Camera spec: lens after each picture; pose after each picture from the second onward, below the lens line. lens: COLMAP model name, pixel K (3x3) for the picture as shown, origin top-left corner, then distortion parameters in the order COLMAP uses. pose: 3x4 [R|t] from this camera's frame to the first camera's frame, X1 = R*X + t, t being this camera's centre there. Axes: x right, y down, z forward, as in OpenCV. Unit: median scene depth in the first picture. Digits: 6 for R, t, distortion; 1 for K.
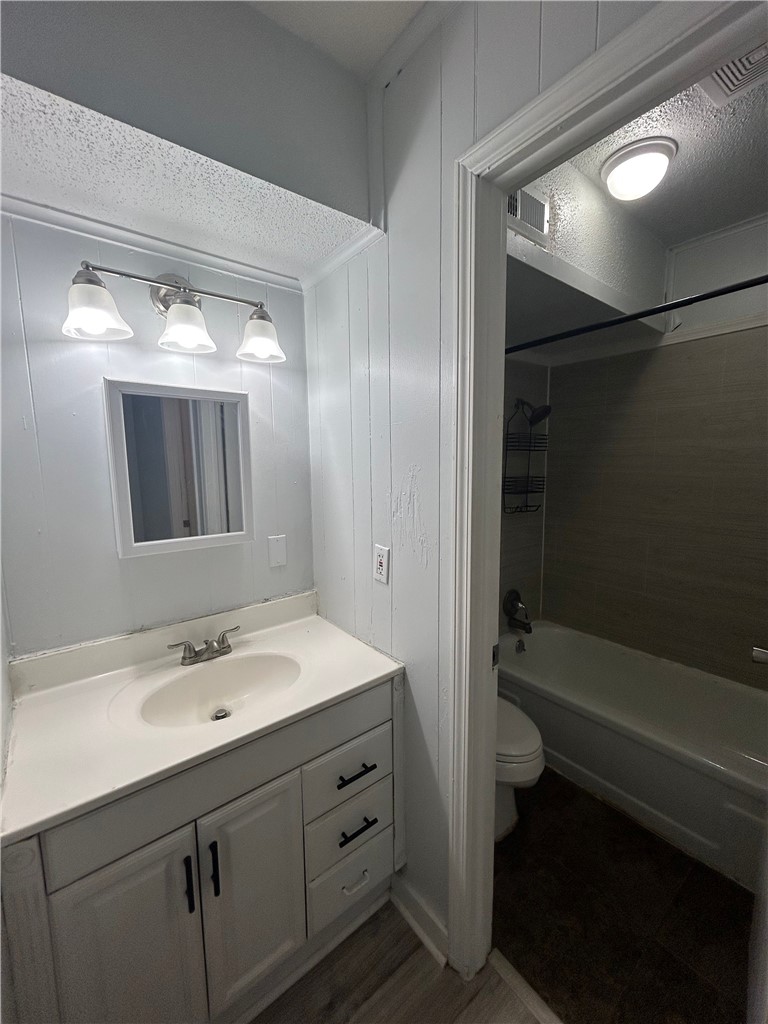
lens RADIAL K [[416.2, 0, 384.0], [0, 416.2, 512.0], [0, 0, 1]] dist [-0.002052, -0.000317]
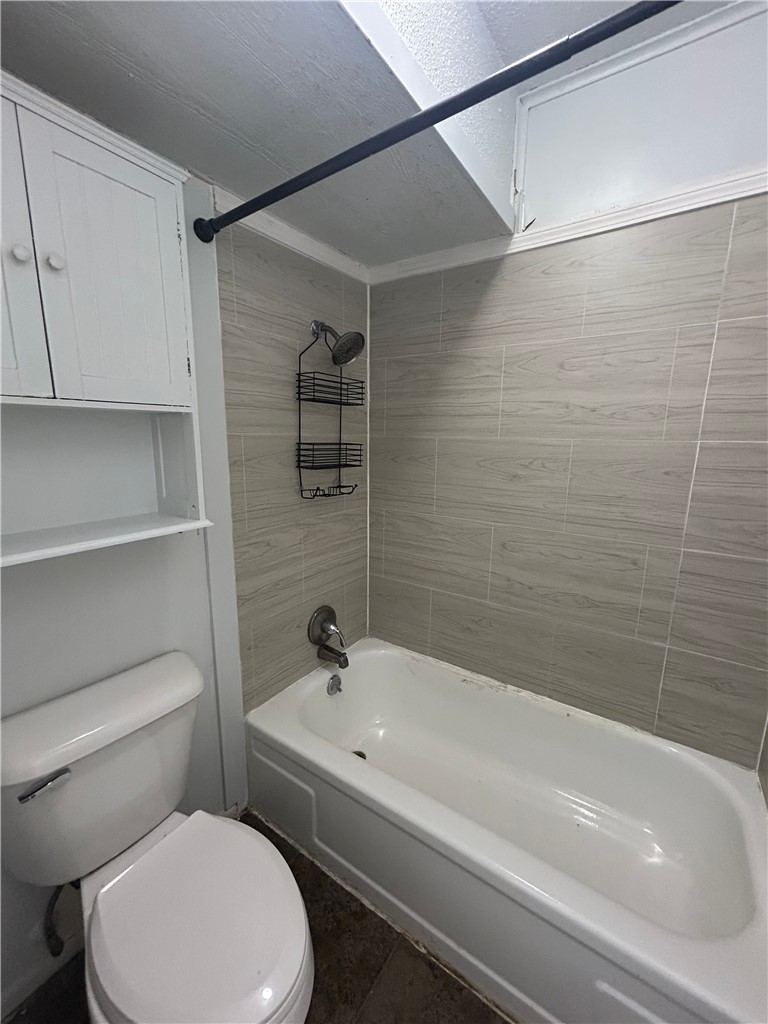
lens RADIAL K [[416.2, 0, 384.0], [0, 416.2, 512.0], [0, 0, 1]] dist [-0.002052, -0.000317]
pose [[0.955416, -0.034575, 0.293233, 0.213194], [0.015776, 0.997679, 0.066232, -0.016848], [-0.294843, -0.058653, 0.953744, 0.320715]]
